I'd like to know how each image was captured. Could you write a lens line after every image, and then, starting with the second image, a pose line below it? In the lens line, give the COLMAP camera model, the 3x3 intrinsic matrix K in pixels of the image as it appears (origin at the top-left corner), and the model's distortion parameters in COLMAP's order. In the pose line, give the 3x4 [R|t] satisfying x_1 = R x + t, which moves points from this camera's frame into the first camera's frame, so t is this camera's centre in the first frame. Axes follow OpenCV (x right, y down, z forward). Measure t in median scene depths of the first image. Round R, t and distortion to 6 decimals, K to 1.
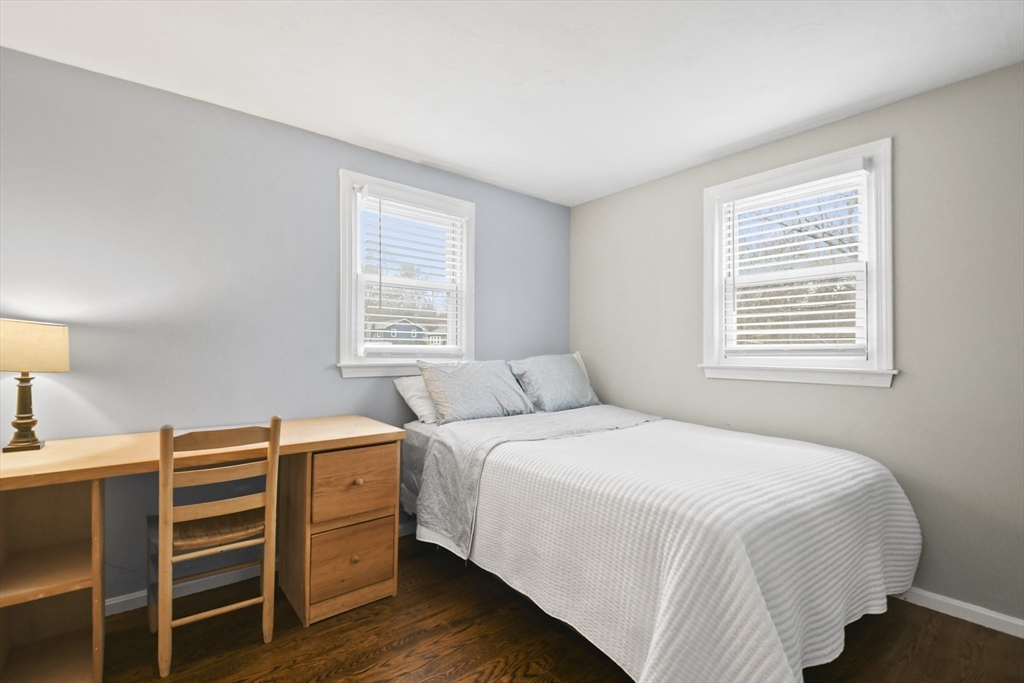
lens RADIAL K [[457.8, 0, 498.8], [0, 457.8, 337.4], [0, 0, 1]] dist [-0.000699, -0.000793]
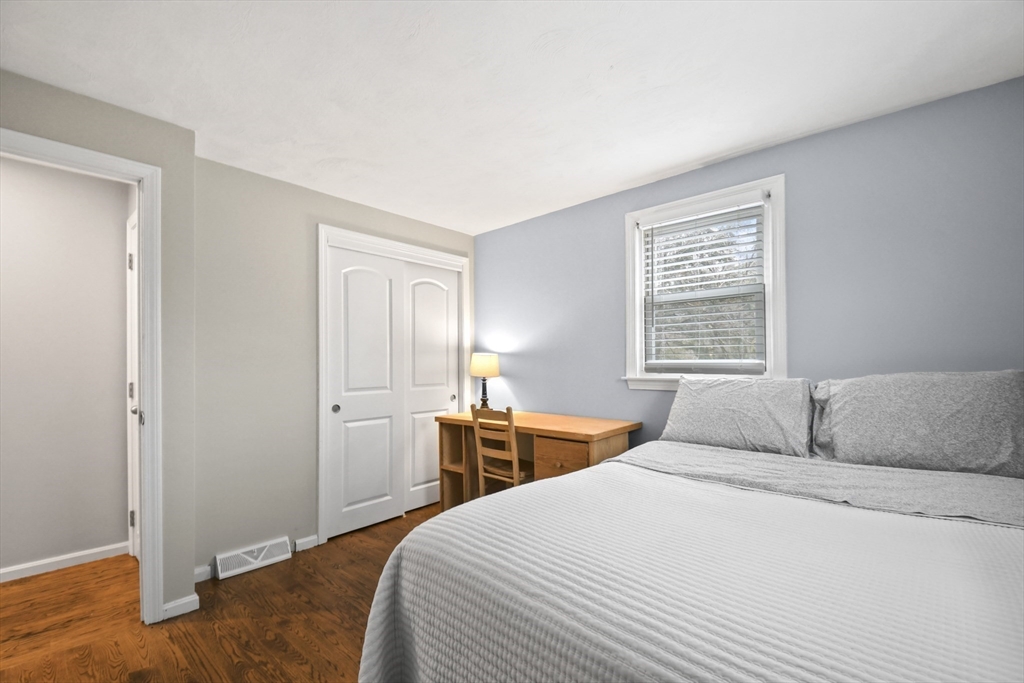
lens RADIAL K [[457.8, 0, 498.8], [0, 457.8, 337.4], [0, 0, 1]] dist [-0.000699, -0.000793]
pose [[0.109357, -0.066842, -0.991753, 1.173770], [0.035309, 0.997368, -0.063327, 0.026891], [0.993375, -0.028093, 0.111429, 0.795060]]
